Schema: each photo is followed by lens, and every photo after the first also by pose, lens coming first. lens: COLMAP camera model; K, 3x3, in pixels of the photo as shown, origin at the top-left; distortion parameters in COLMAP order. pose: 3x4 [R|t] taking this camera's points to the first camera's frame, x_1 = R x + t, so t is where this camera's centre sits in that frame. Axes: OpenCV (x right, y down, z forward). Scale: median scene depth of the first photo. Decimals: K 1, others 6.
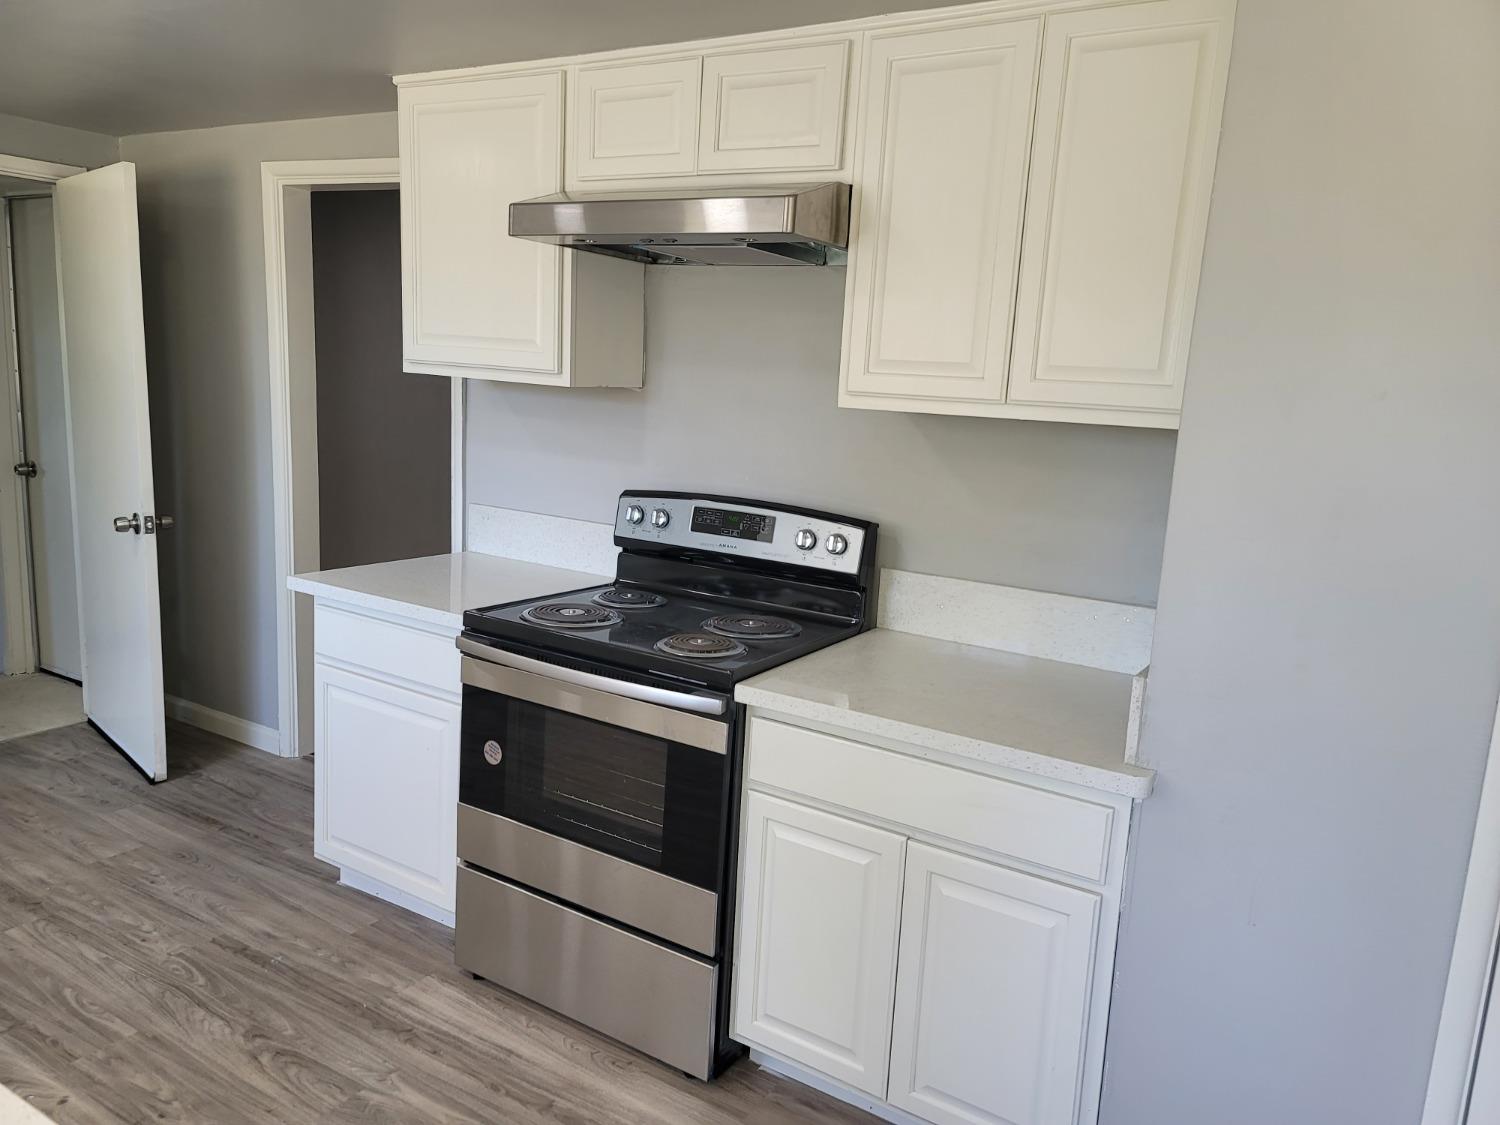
lens RADIAL K [[1108.5, 0, 754.6], [0, 1108.5, 559.2], [0, 0, 1]] dist [0.081629, -0.070643]
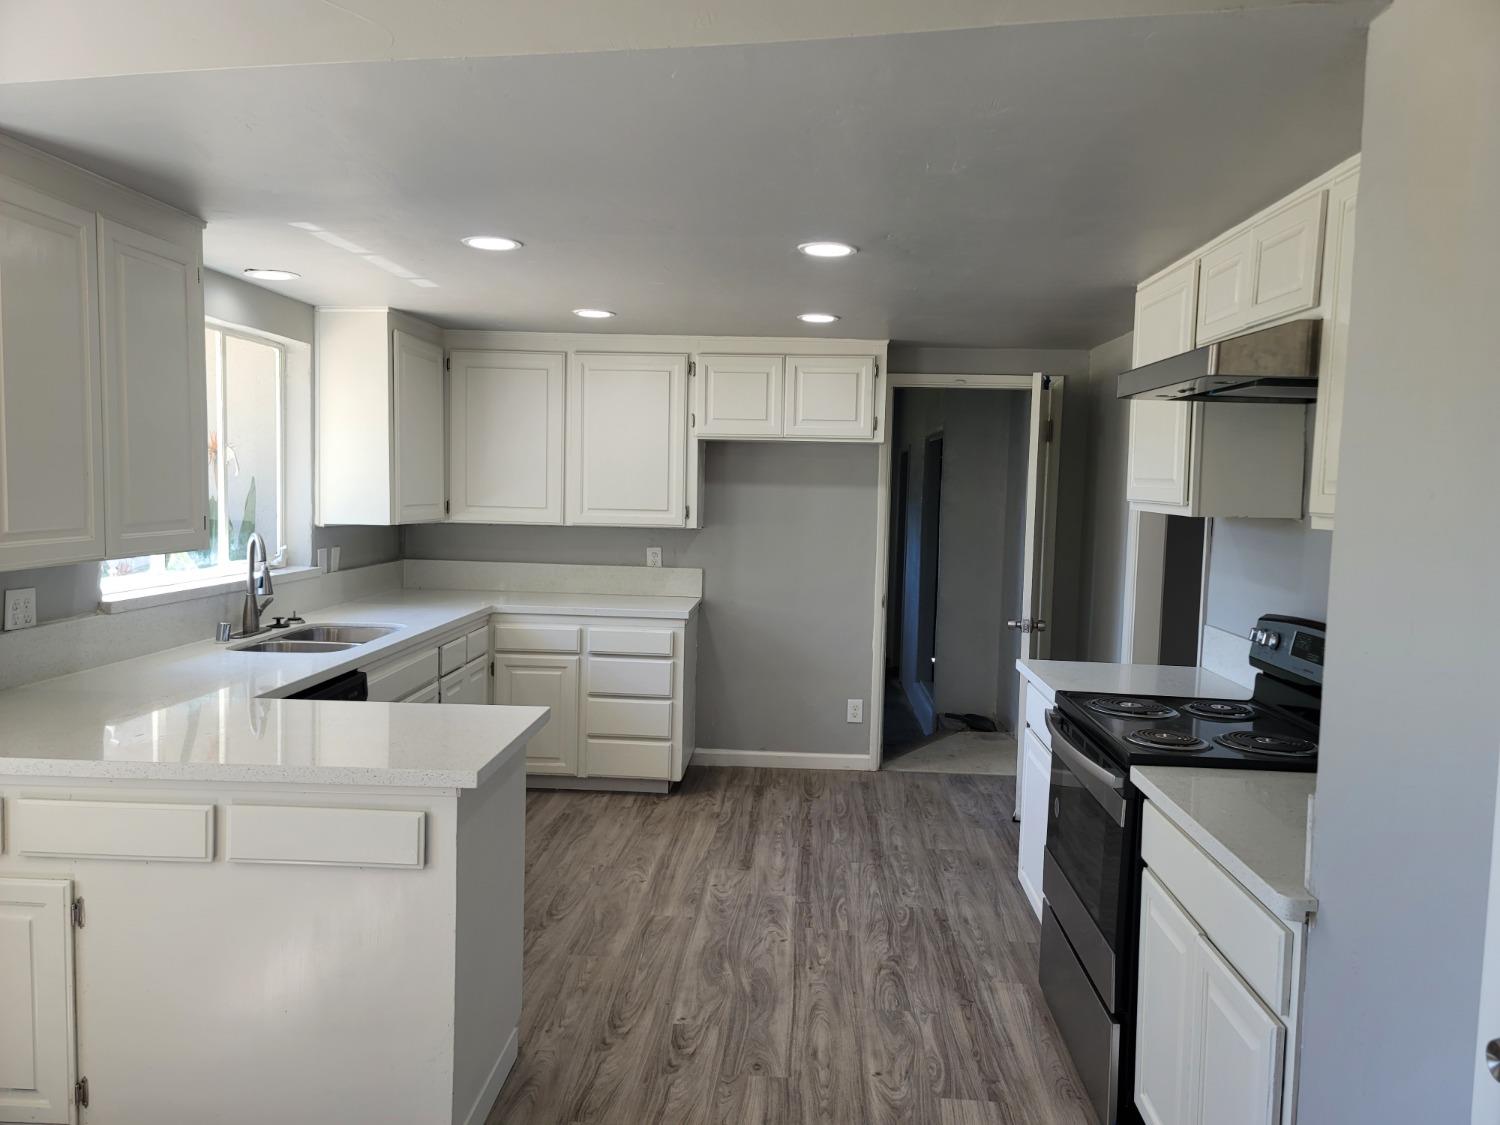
lens RADIAL K [[1108.5, 0, 761.9], [0, 1108.5, 560.7], [0, 0, 1]] dist [0.081629, -0.070643]
pose [[0.499388, 0.029099, -0.865890, 0.674959], [-0.155768, 0.986165, -0.056696, 0.025459], [0.852261, 0.163191, 0.497011, 0.062735]]
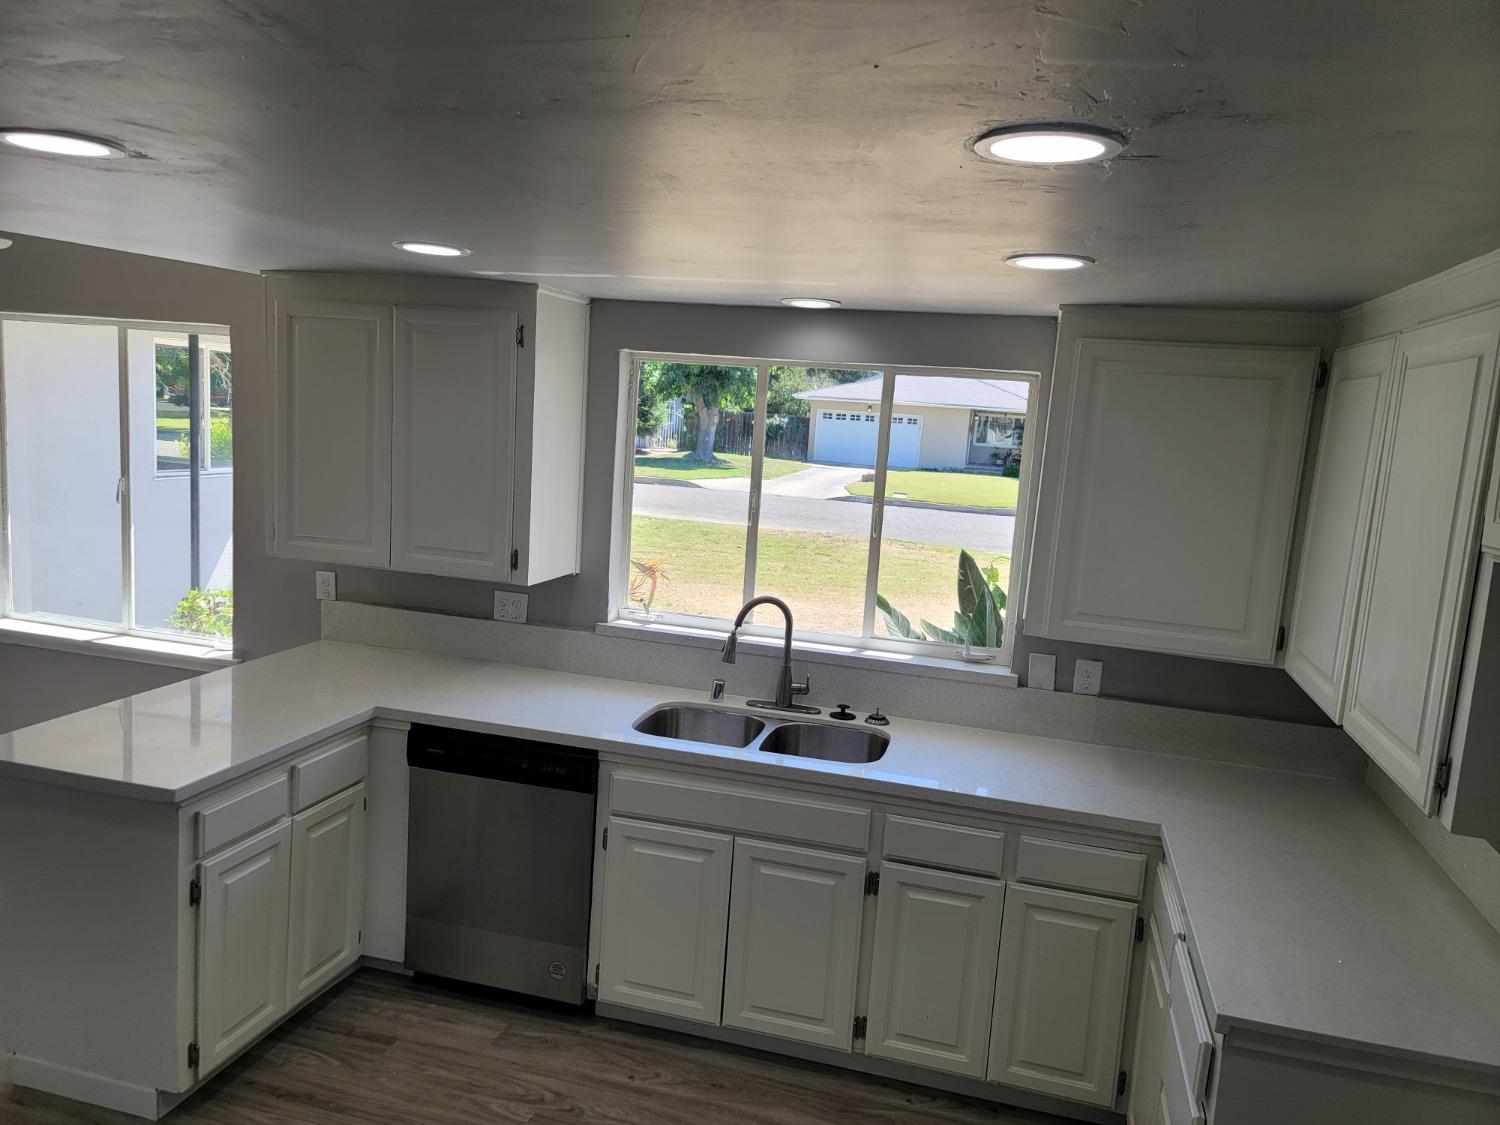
lens RADIAL K [[1108.5, 0, 762.1], [0, 1108.5, 560.0], [0, 0, 1]] dist [0.081629, -0.070643]
pose [[-0.945180, -0.067677, -0.319459, -0.577047], [-0.164118, 0.944209, 0.285544, -0.431101], [0.282311, 0.322319, -0.903555, 1.472499]]
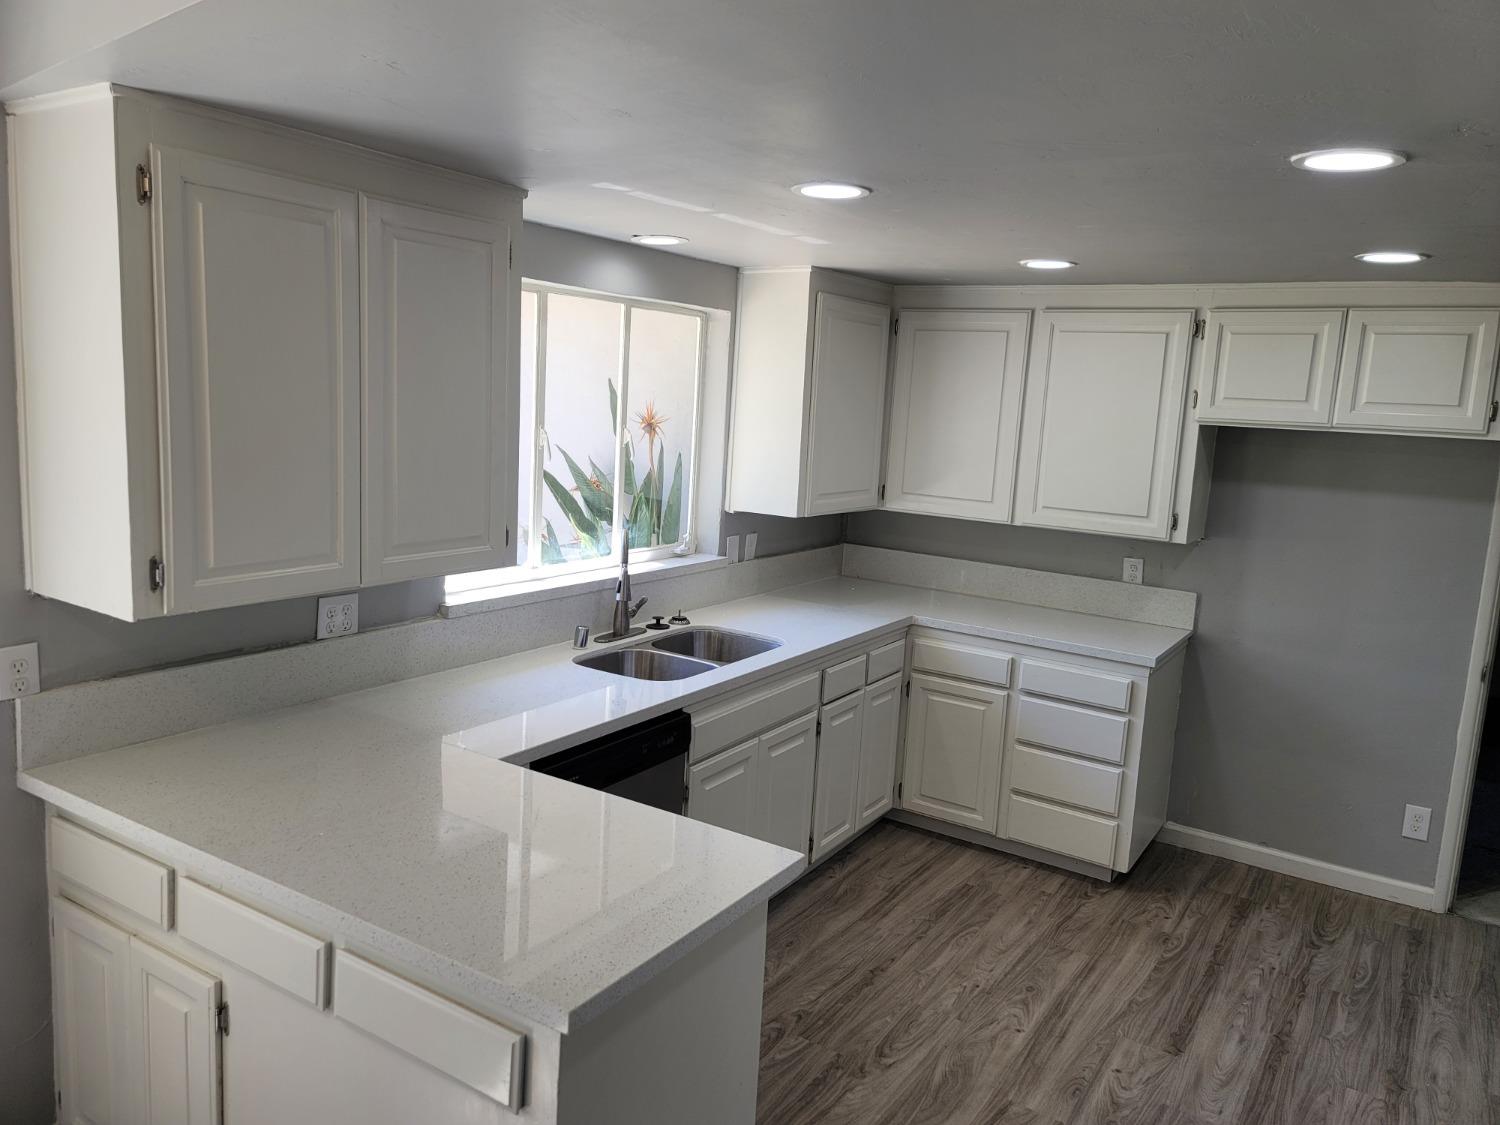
lens RADIAL K [[1108.5, 0, 749.4], [0, 1108.5, 552.6], [0, 0, 1]] dist [0.081629, -0.070643]
pose [[-0.001678, 0.104668, -0.994506, 0.368684], [-0.232111, 0.967306, 0.102197, -0.143639], [0.972688, 0.231007, 0.022672, 0.360421]]
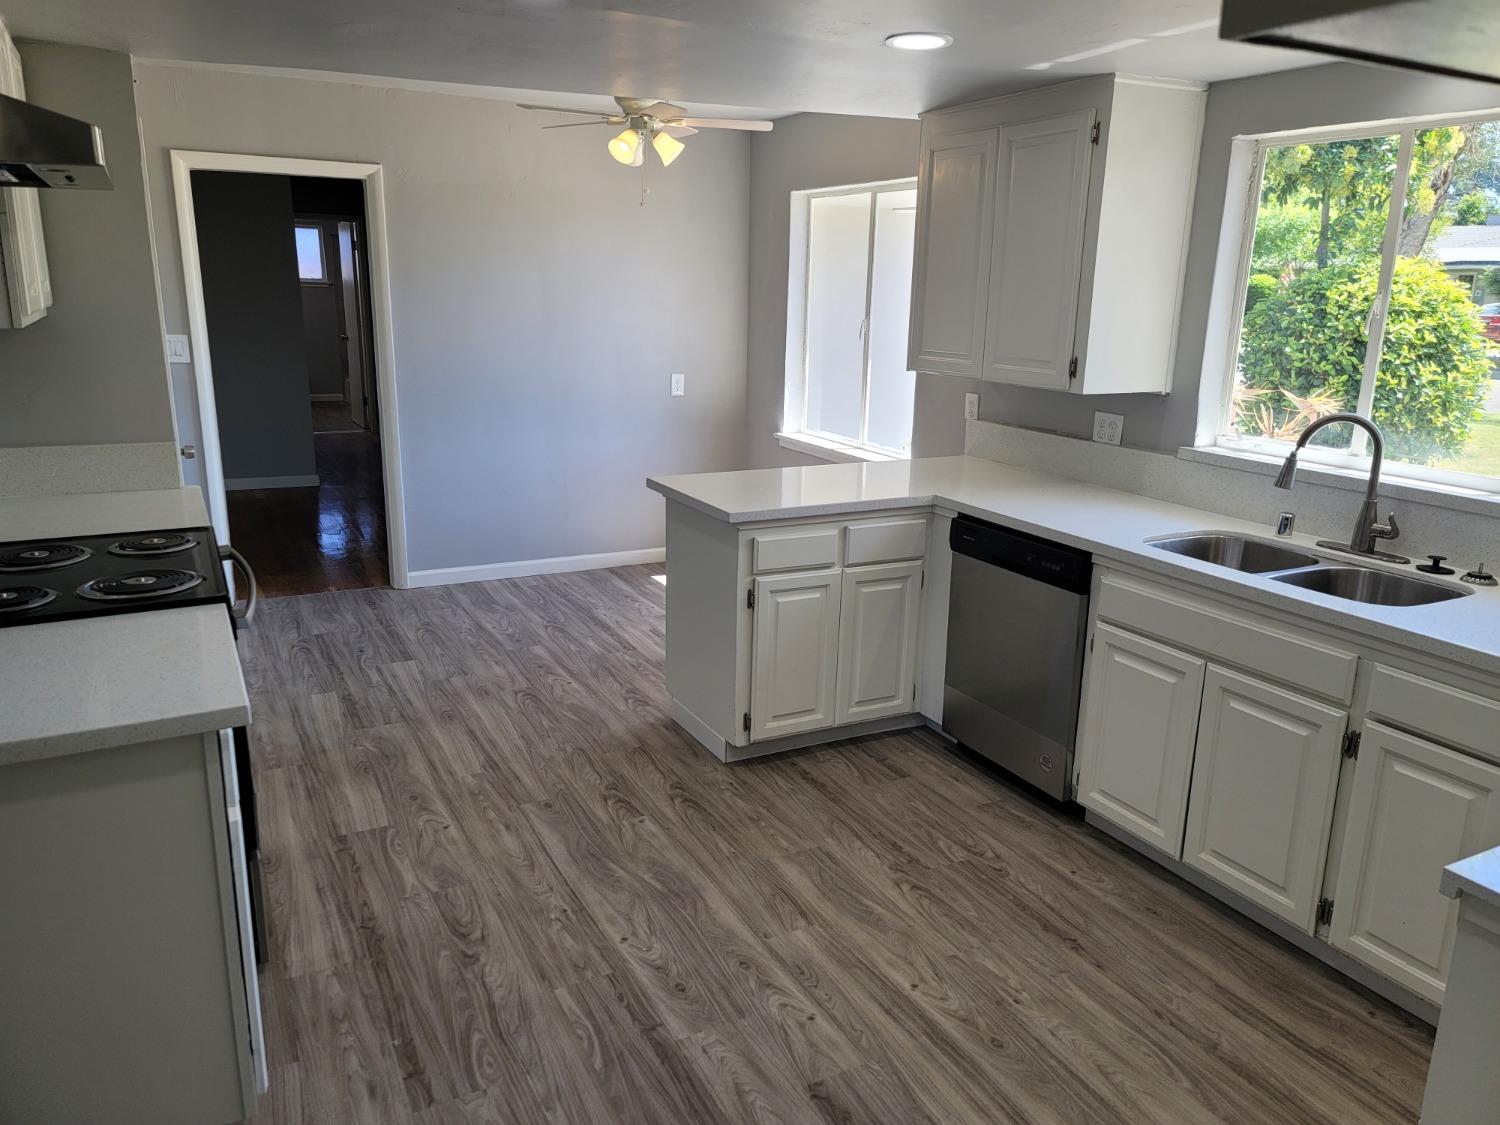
lens RADIAL K [[1108.5, 0, 753.9], [0, 1108.5, 565.4], [0, 0, 1]] dist [0.081629, -0.070643]
pose [[-0.862064, -0.185734, 0.471538, -1.080606], [0.027749, 0.911730, 0.409853, -0.345709], [-0.506039, 0.366404, -0.780815, 1.518839]]
